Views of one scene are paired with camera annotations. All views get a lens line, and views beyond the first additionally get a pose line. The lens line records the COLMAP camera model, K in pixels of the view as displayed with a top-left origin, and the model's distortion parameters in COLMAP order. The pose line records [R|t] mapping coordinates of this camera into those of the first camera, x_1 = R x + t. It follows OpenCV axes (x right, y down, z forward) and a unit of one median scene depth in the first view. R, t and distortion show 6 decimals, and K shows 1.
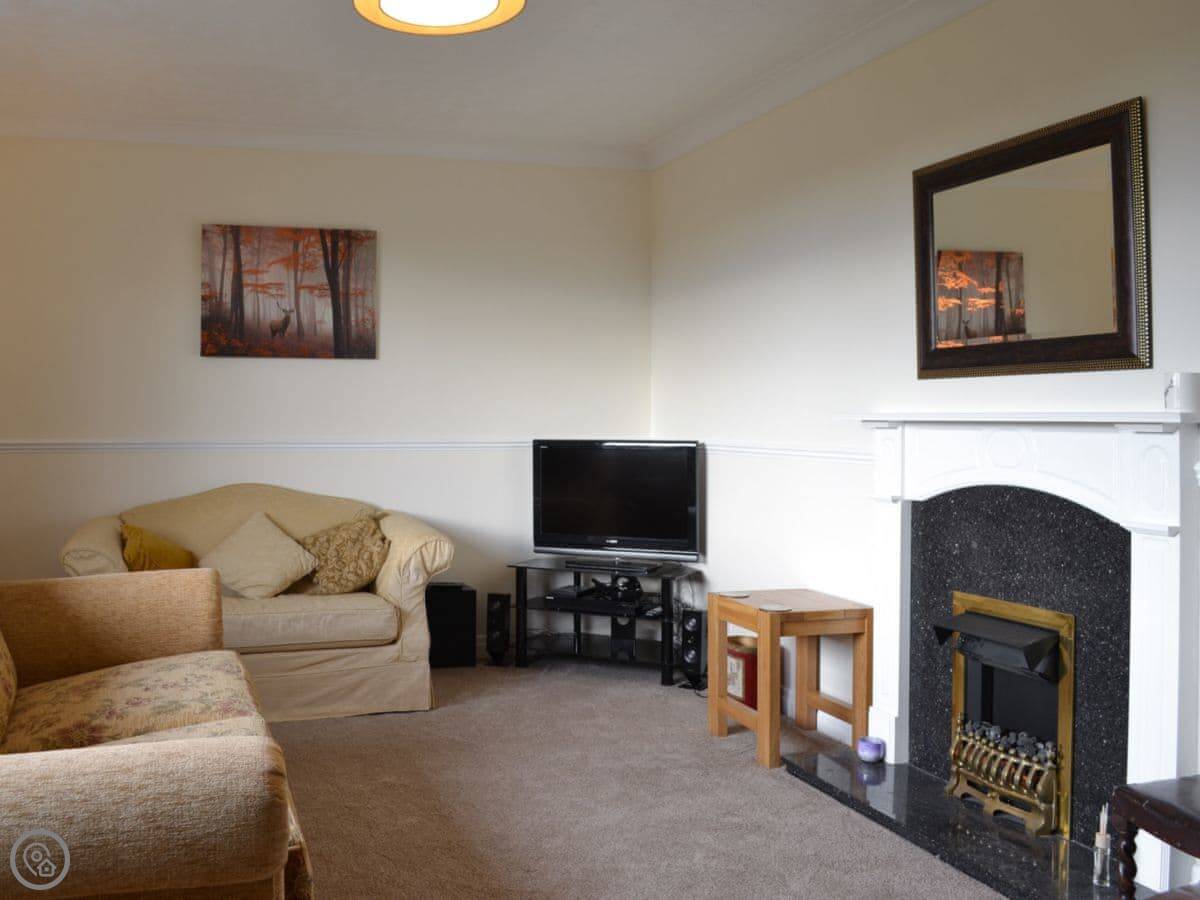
lens RADIAL K [[1090.9, 0, 599.7], [0, 1090.9, 383.8], [0, 0, 1]] dist [-0.051171, -0.002454]
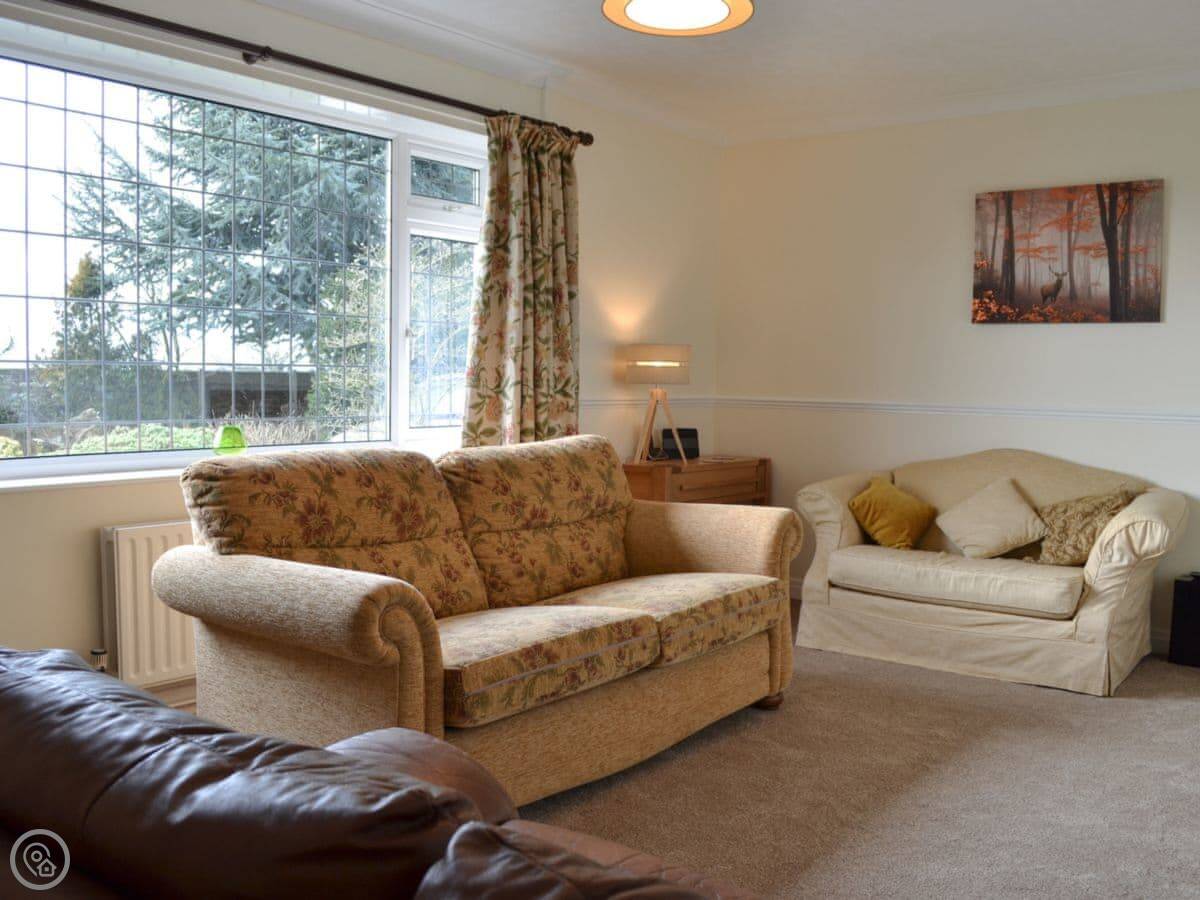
lens RADIAL K [[1116.2, 0, 600.0], [0, 1116.2, 450.0], [0, 0, 1]] dist [-0.049777, 0.009680]
pose [[0.603524, 0.063737, -0.794793, 0.261491], [0.003928, 0.996550, 0.082899, 0.005726], [0.797335, -0.053154, 0.601192, 0.073340]]
